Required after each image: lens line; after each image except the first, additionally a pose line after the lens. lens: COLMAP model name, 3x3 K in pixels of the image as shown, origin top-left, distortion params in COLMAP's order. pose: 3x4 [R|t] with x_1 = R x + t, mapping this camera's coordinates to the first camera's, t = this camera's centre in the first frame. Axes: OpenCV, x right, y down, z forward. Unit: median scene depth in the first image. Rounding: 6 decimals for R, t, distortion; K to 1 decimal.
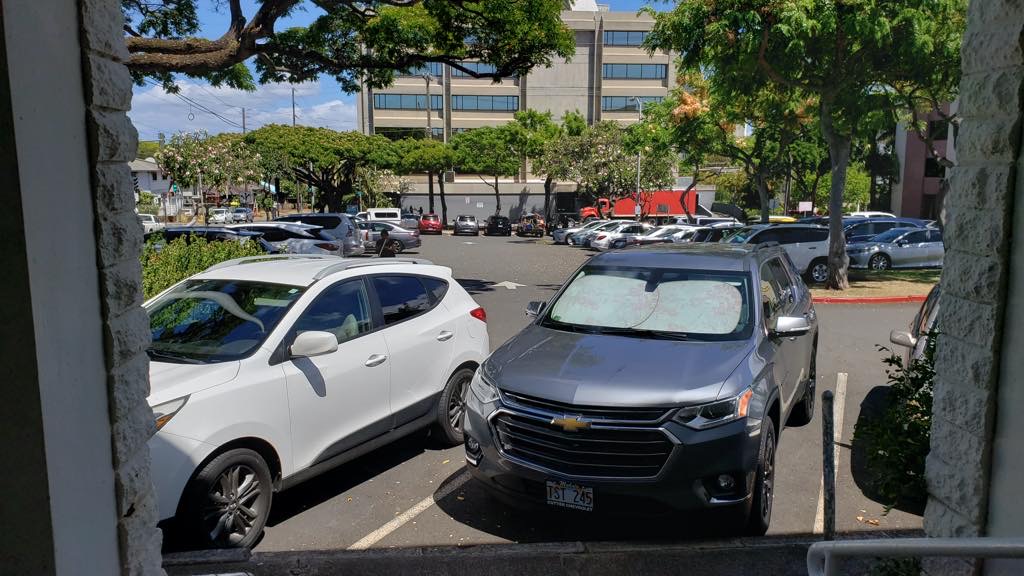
lens RADIAL K [[809.9, 0, 517.0], [0, 809.9, 297.5], [0, 0, 1]] dist [0.025090, -0.003016]
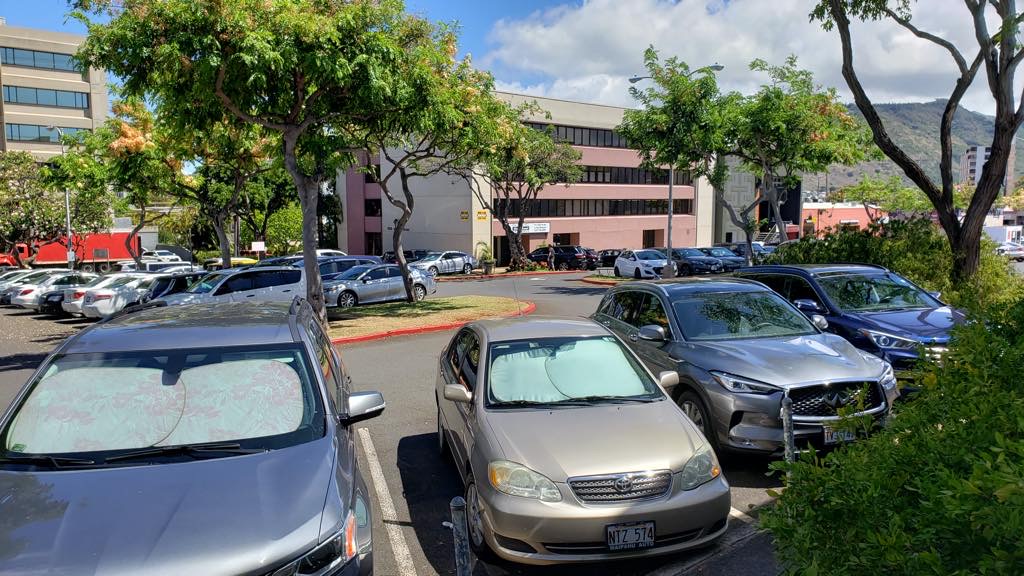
lens RADIAL K [[809.9, 0, 504.6], [0, 809.9, 296.9], [0, 0, 1]] dist [0.025090, -0.003016]
pose [[0.798894, -0.069802, 0.597408, -0.003822], [0.098769, 0.994985, -0.015824, -0.007952], [-0.593307, 0.071647, 0.801781, 0.046843]]
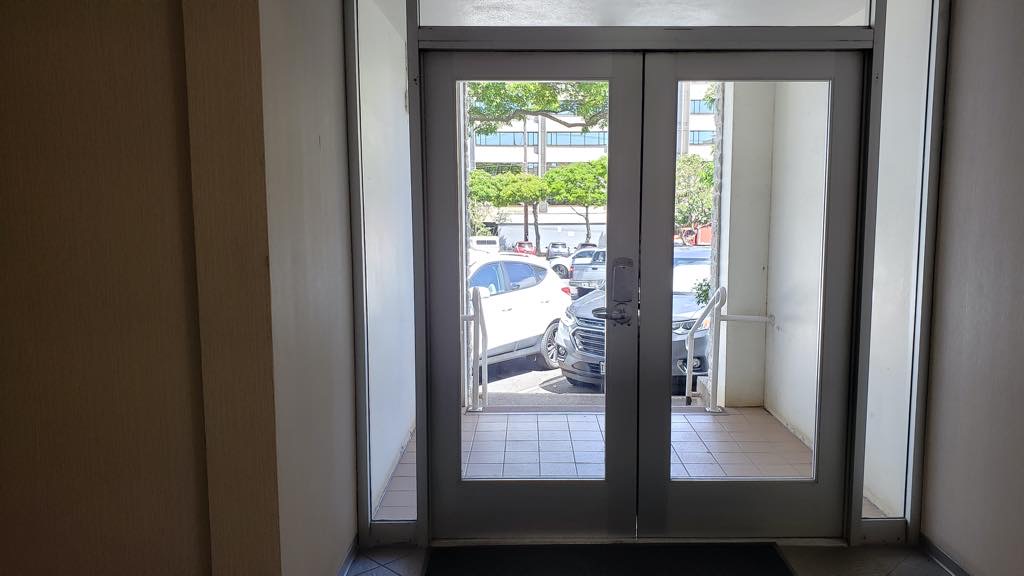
lens RADIAL K [[809.9, 0, 508.0], [0, 809.9, 296.4], [0, 0, 1]] dist [0.025090, -0.003016]
pose [[0.992302, 0.006783, -0.123656, 0.008148], [-0.011591, 0.999203, -0.038208, 0.020973], [0.123299, 0.039347, 0.991589, -0.134590]]
